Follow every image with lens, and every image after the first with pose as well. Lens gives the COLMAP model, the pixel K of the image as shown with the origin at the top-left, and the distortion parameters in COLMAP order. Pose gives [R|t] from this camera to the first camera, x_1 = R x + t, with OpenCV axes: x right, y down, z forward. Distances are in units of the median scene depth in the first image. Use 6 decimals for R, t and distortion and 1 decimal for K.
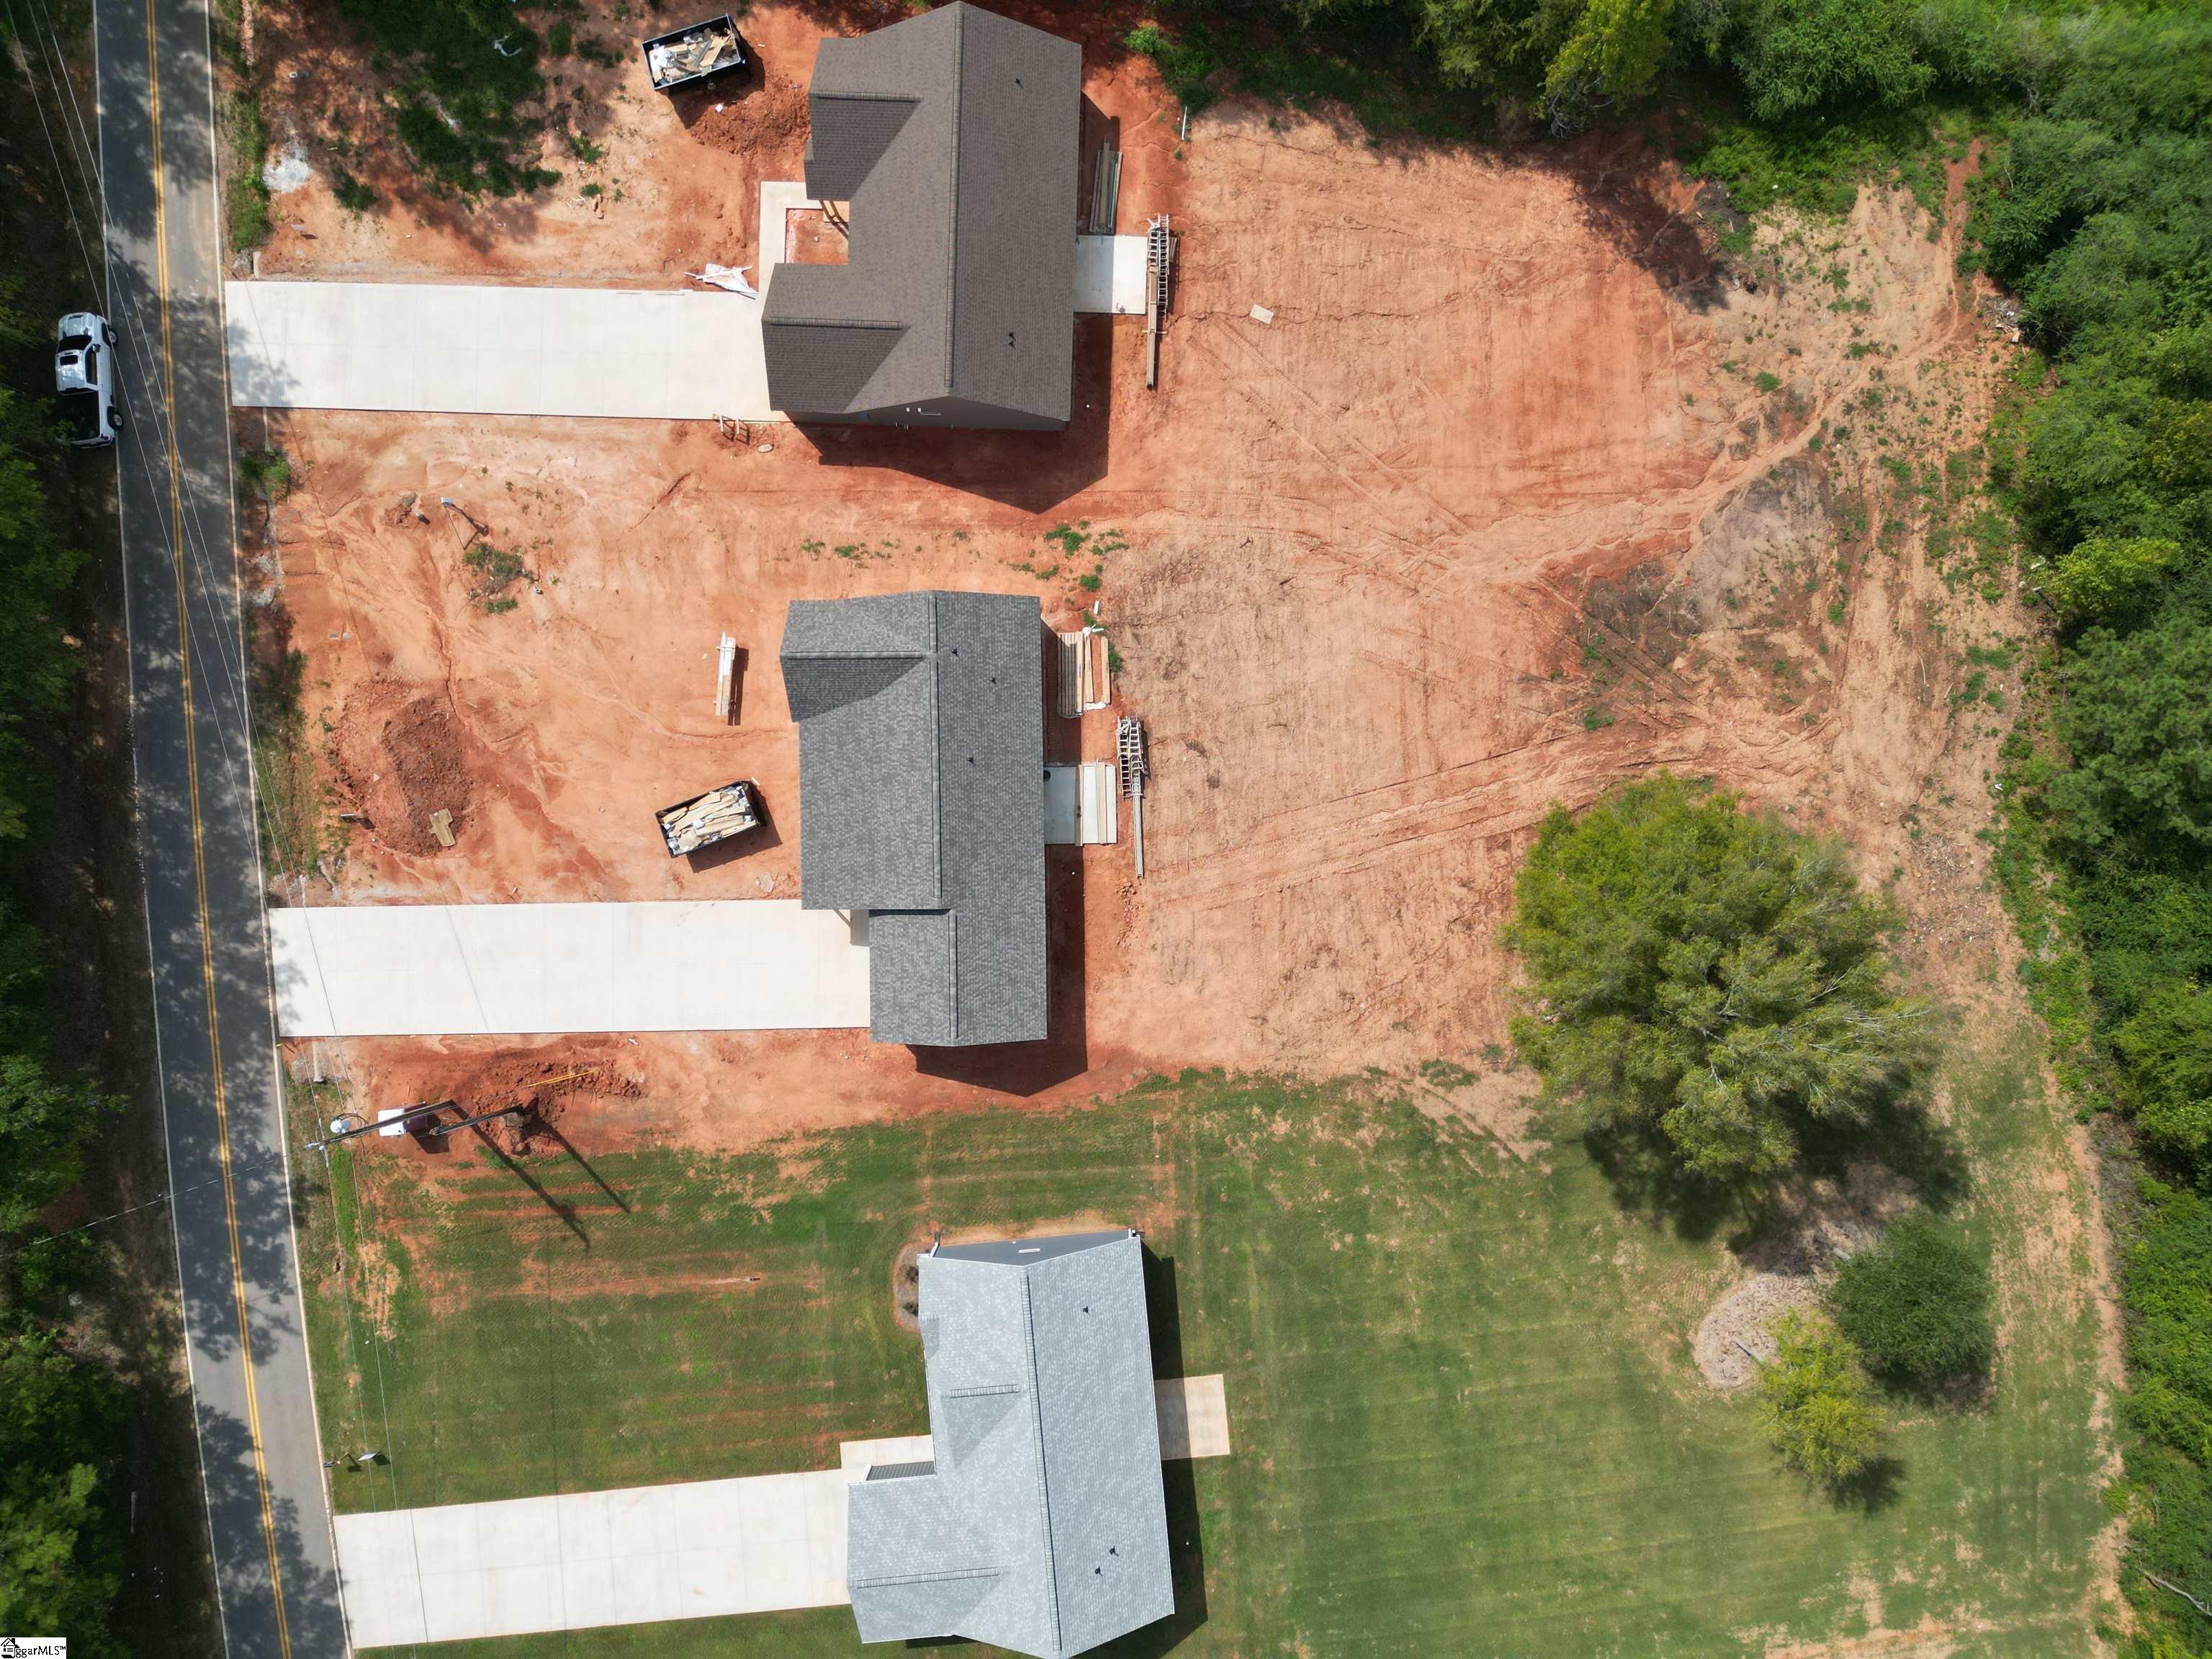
lens RADIAL K [[1553.7, 0, 1106.1], [0, 1553.7, 822.0], [0, 0, 1]] dist [0.070681, -0.063323]
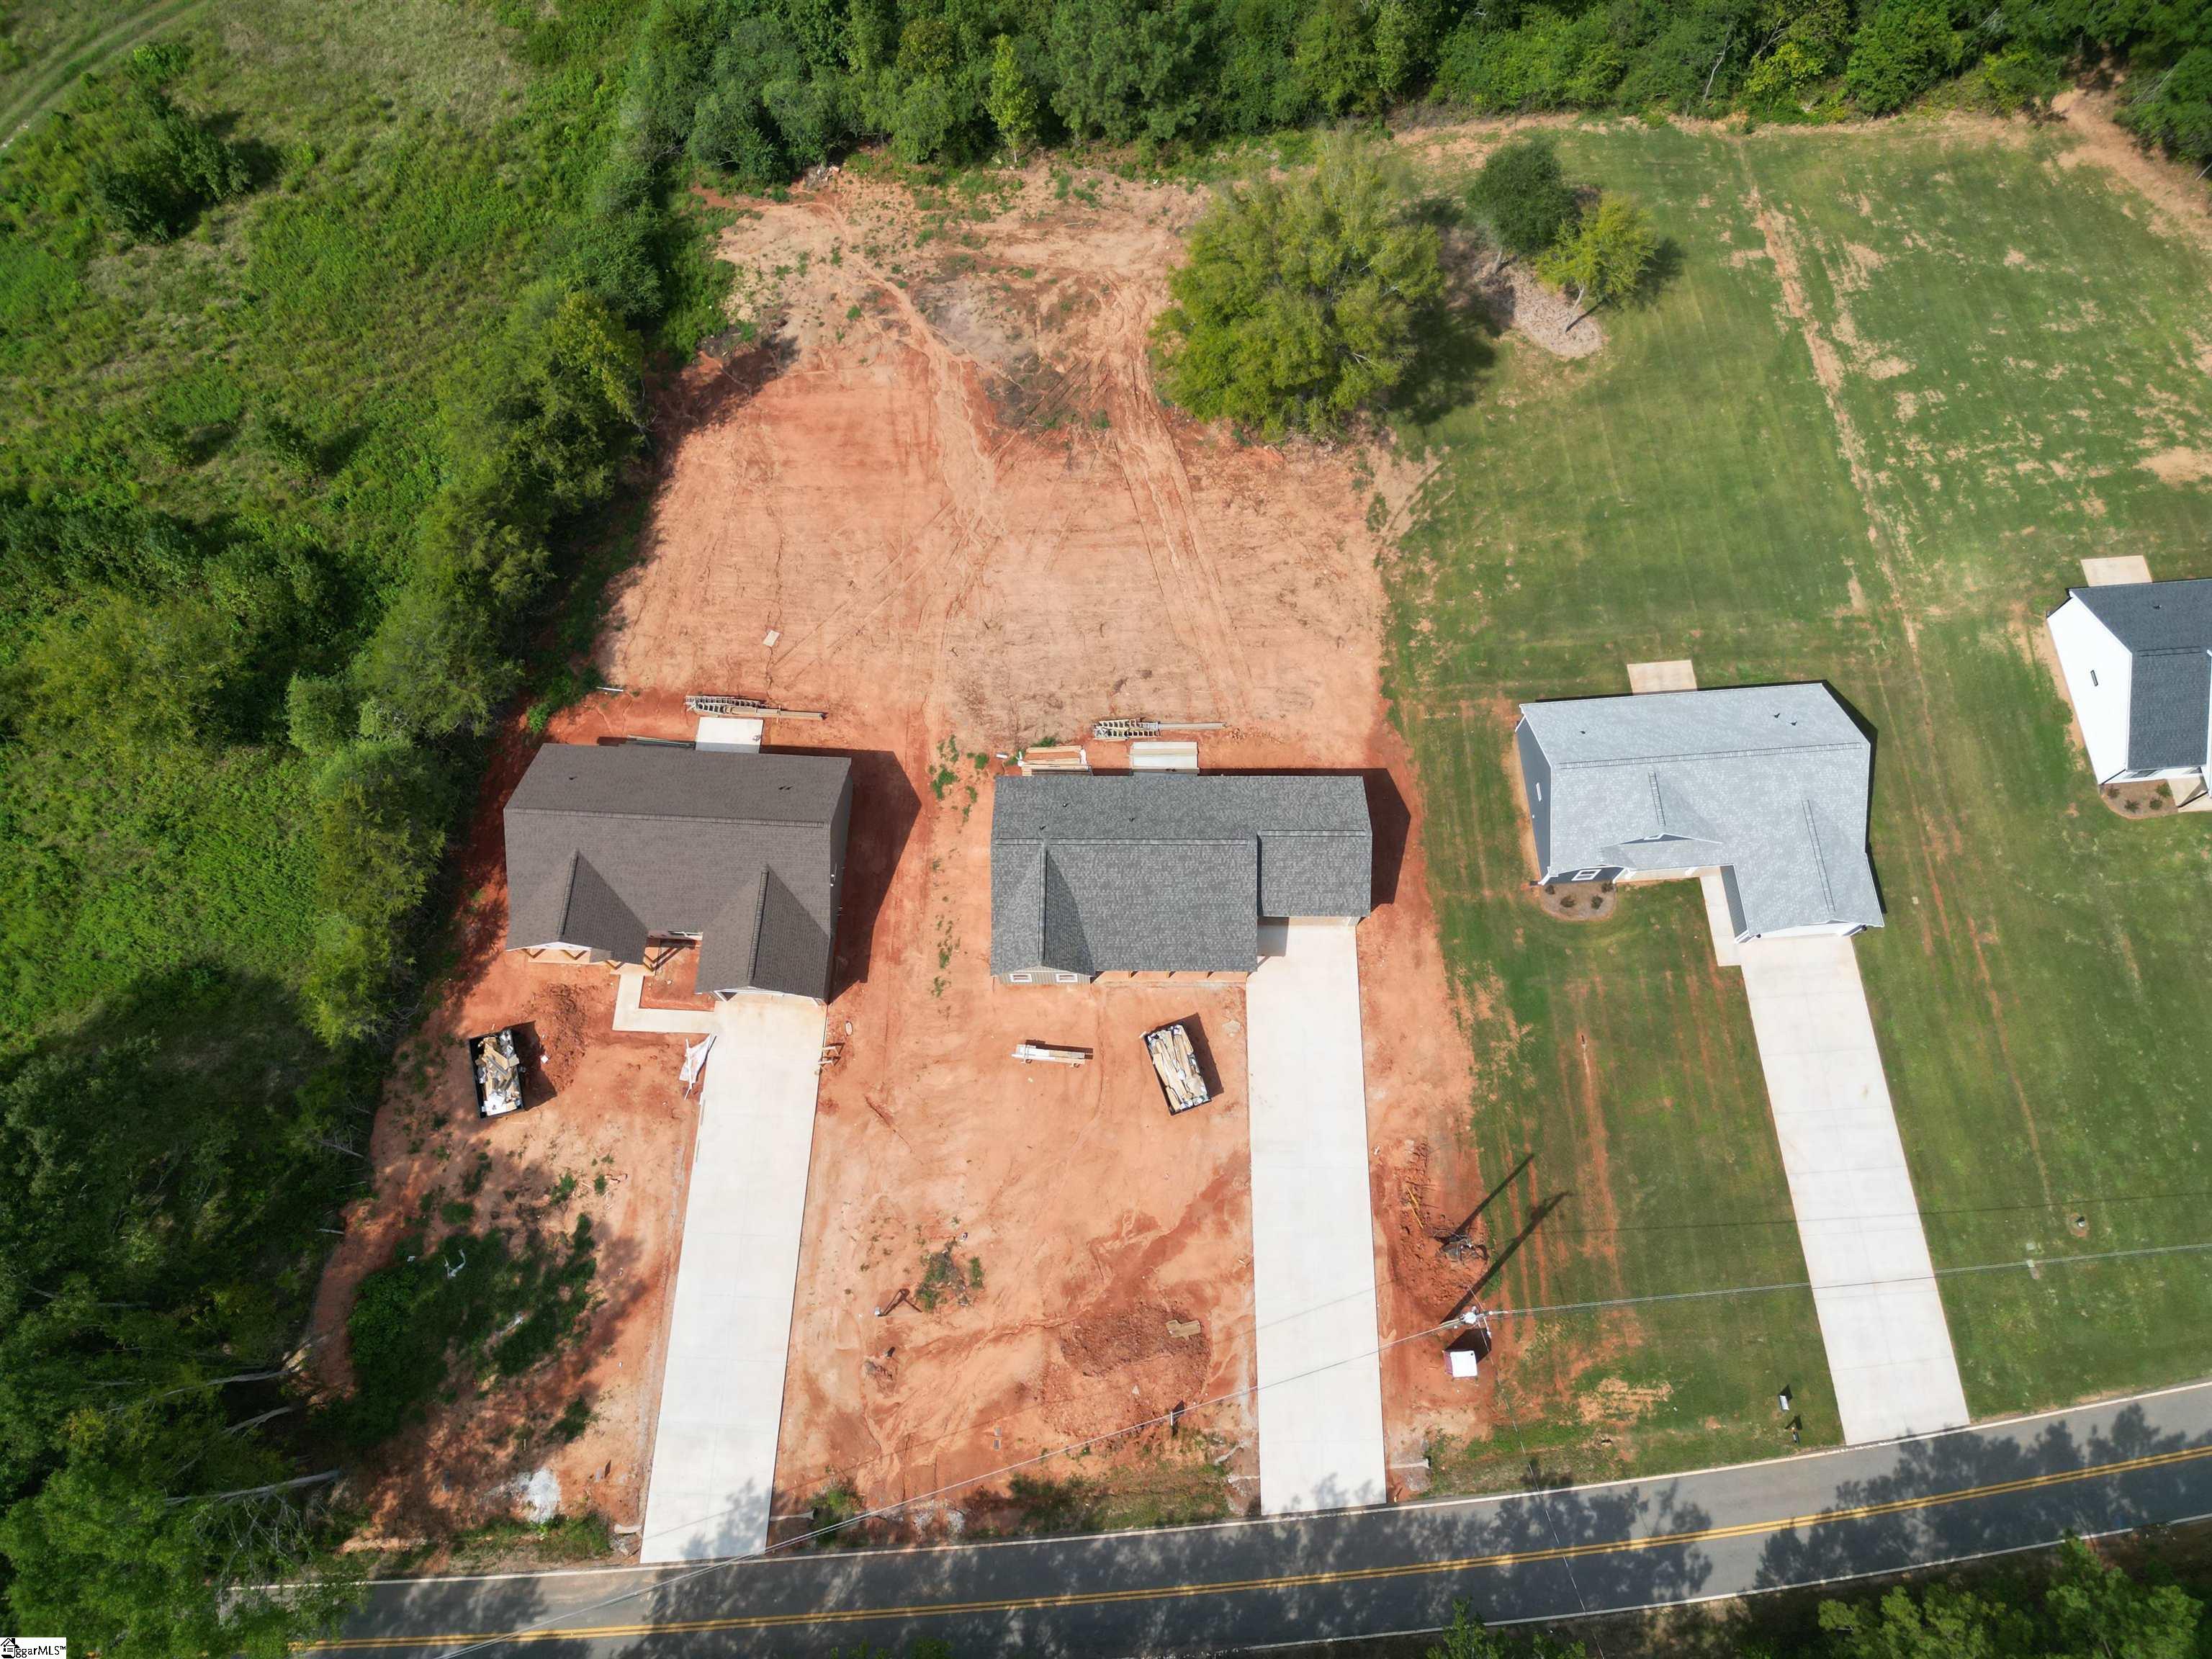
lens RADIAL K [[1553.7, 0, 1106.1], [0, 1553.7, 822.0], [0, 0, 1]] dist [0.070681, -0.063323]
pose [[0.019595, -0.936432, 0.350301, -0.469790], [0.999794, 0.020217, -0.001879, -0.053387], [-0.005323, 0.350266, 0.936635, -0.111301]]
